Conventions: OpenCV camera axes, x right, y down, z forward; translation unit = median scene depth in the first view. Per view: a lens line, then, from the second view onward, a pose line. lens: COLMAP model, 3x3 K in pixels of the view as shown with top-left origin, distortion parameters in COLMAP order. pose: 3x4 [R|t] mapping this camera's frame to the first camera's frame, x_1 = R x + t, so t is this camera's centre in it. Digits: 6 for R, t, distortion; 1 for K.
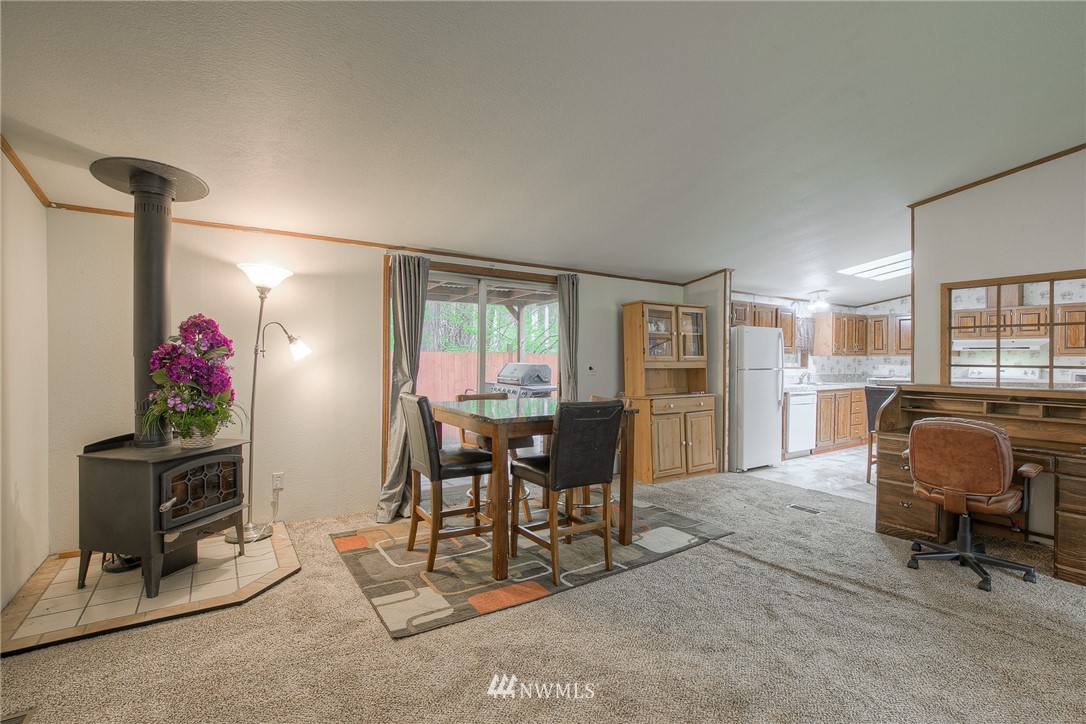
lens RADIAL K [[511.2, 0, 550.0], [0, 511.2, 361.1], [0, 0, 1]] dist [-0.017398, 0.001074]
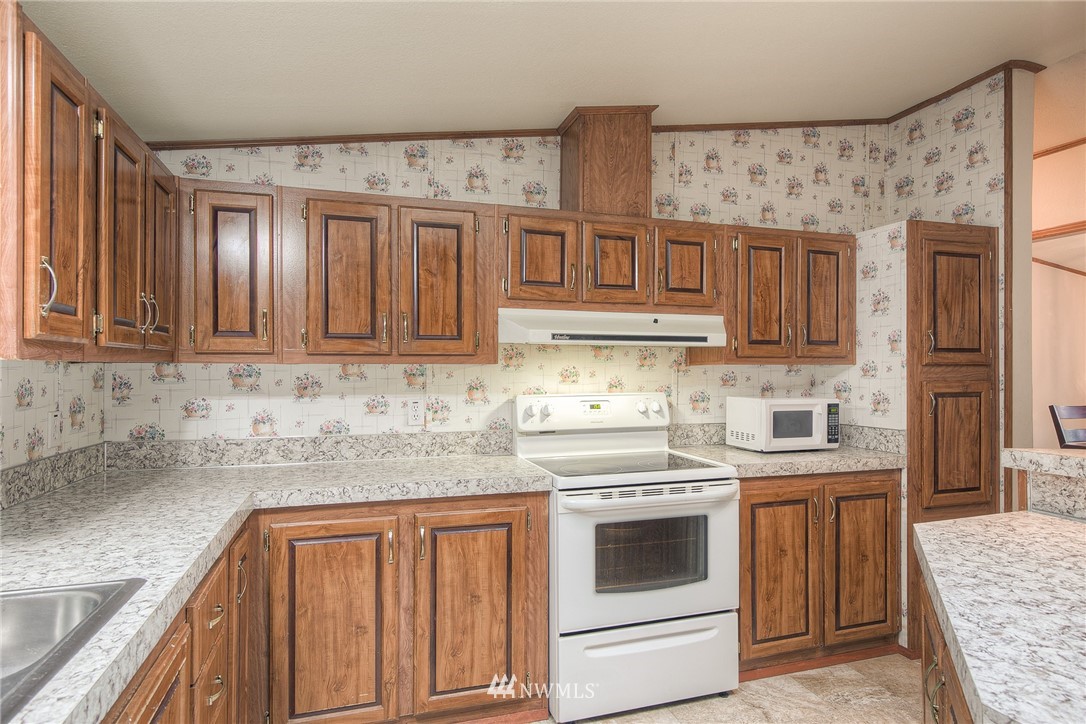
lens RADIAL K [[614.9, 0, 544.4], [0, 614.9, 367.0], [0, 0, 1]] dist [0.002484, 0.001441]
pose [[0.276547, -0.000206, 0.961000, 0.443982], [0.006843, 0.999975, -0.001755, -0.006915], [-0.960976, 0.007061, 0.276541, 0.831022]]
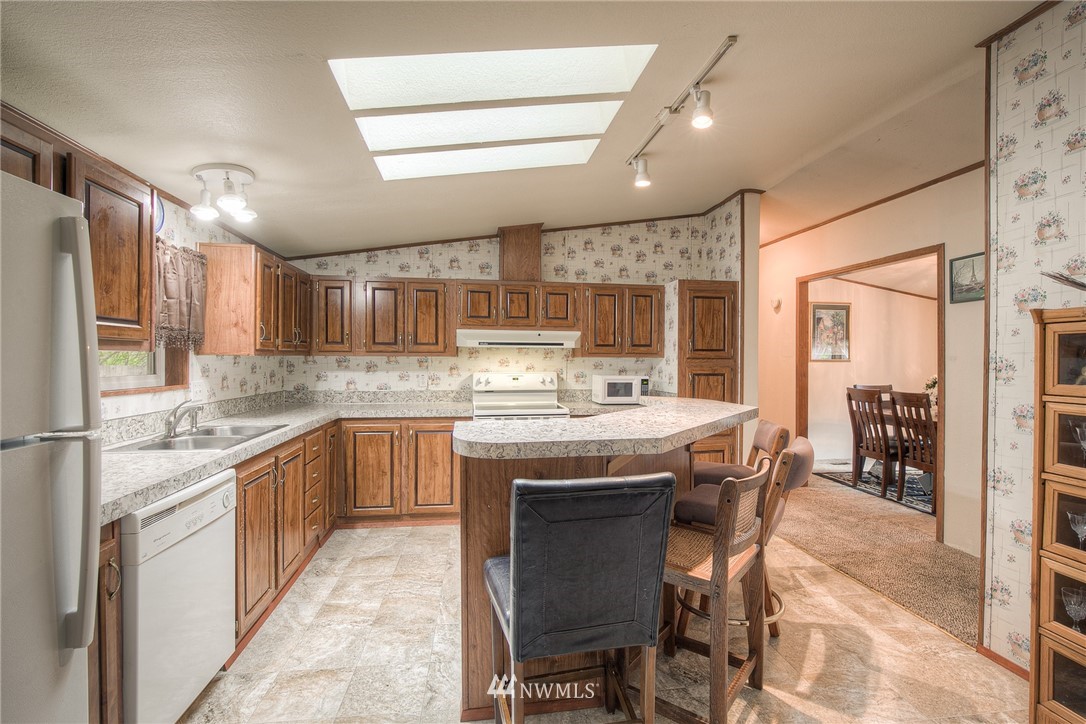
lens RADIAL K [[511.2, 0, 550.0], [0, 511.2, 361.1], [0, 0, 1]] dist [-0.017398, 0.001074]
pose [[0.423440, -0.007289, 0.905895, 0.289674], [0.001460, 0.999972, 0.007364, -0.008397], [-0.905923, -0.001796, 0.423438, 0.616649]]
